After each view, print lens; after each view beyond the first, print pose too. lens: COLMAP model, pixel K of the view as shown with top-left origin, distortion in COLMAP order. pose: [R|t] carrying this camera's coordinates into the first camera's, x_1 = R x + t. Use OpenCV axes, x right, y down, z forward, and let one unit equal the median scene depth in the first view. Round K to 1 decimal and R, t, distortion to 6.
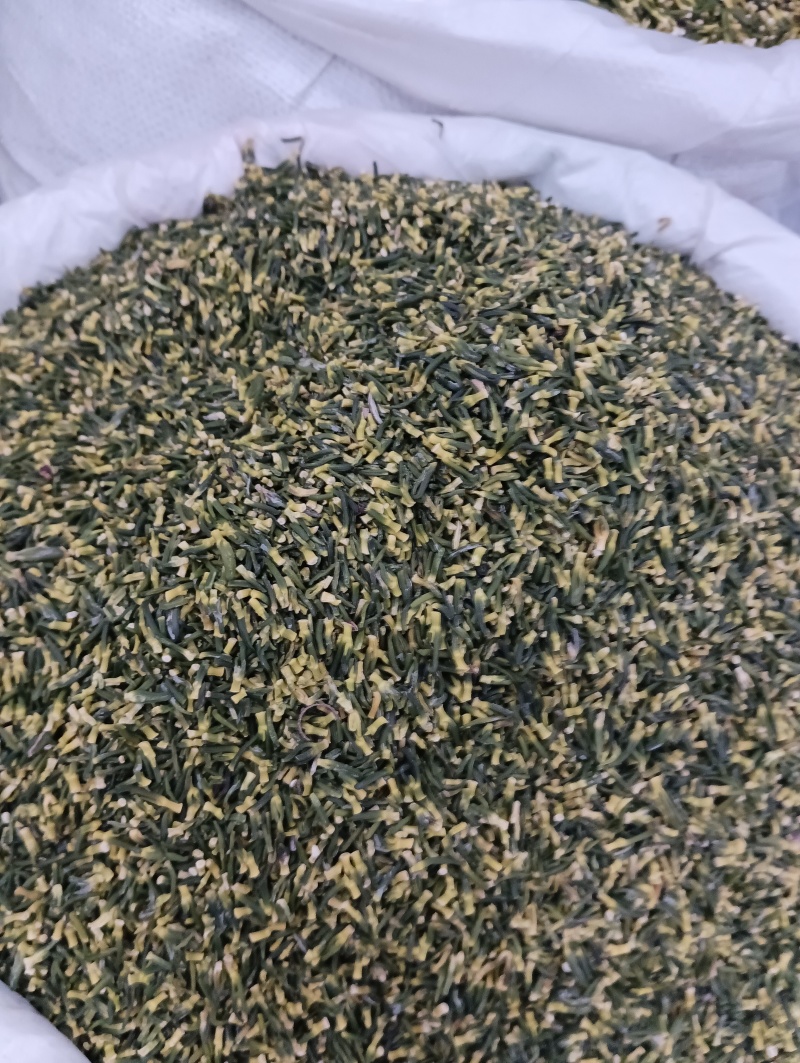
lens RADIAL K [[842.7, 0, 400.0], [0, 842.7, 531.5], [0, 0, 1]] dist [0.053153, -0.154862]
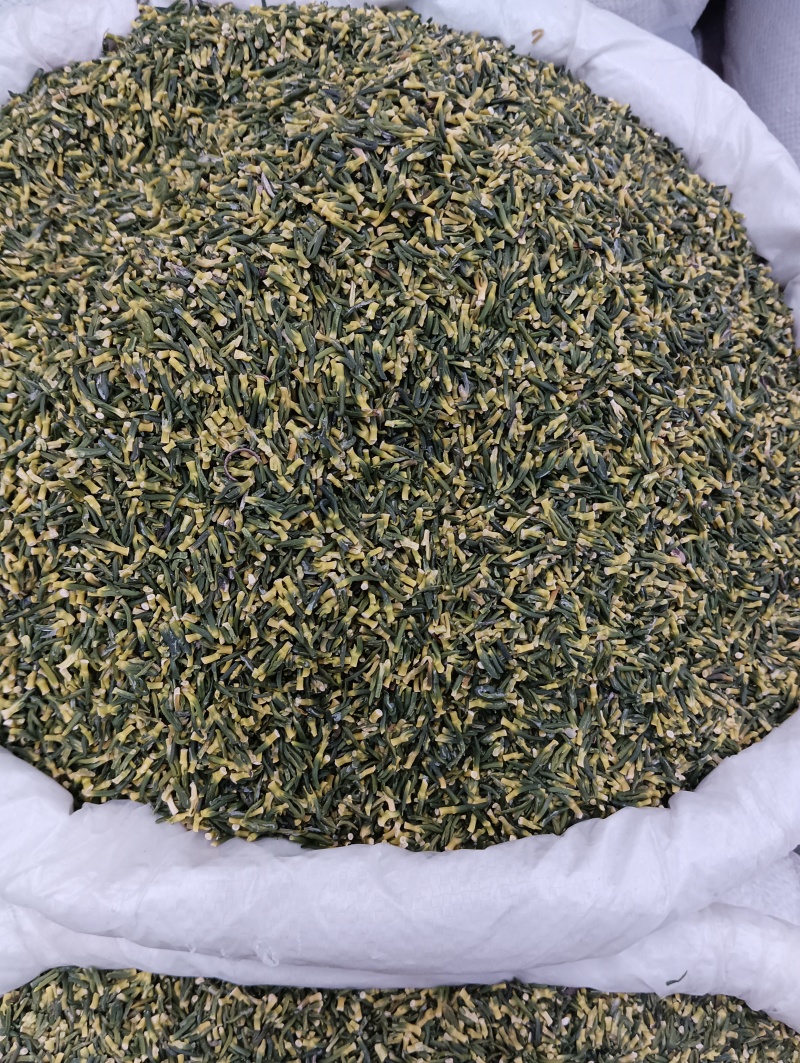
lens RADIAL K [[842.7, 0, 400.0], [0, 842.7, 531.5], [0, 0, 1]] dist [0.053153, -0.154862]
pose [[0.995330, -0.088822, 0.037792, 0.059558], [0.086002, 0.993787, 0.070651, 0.239749], [-0.043833, -0.067070, 0.996785, -0.136012]]
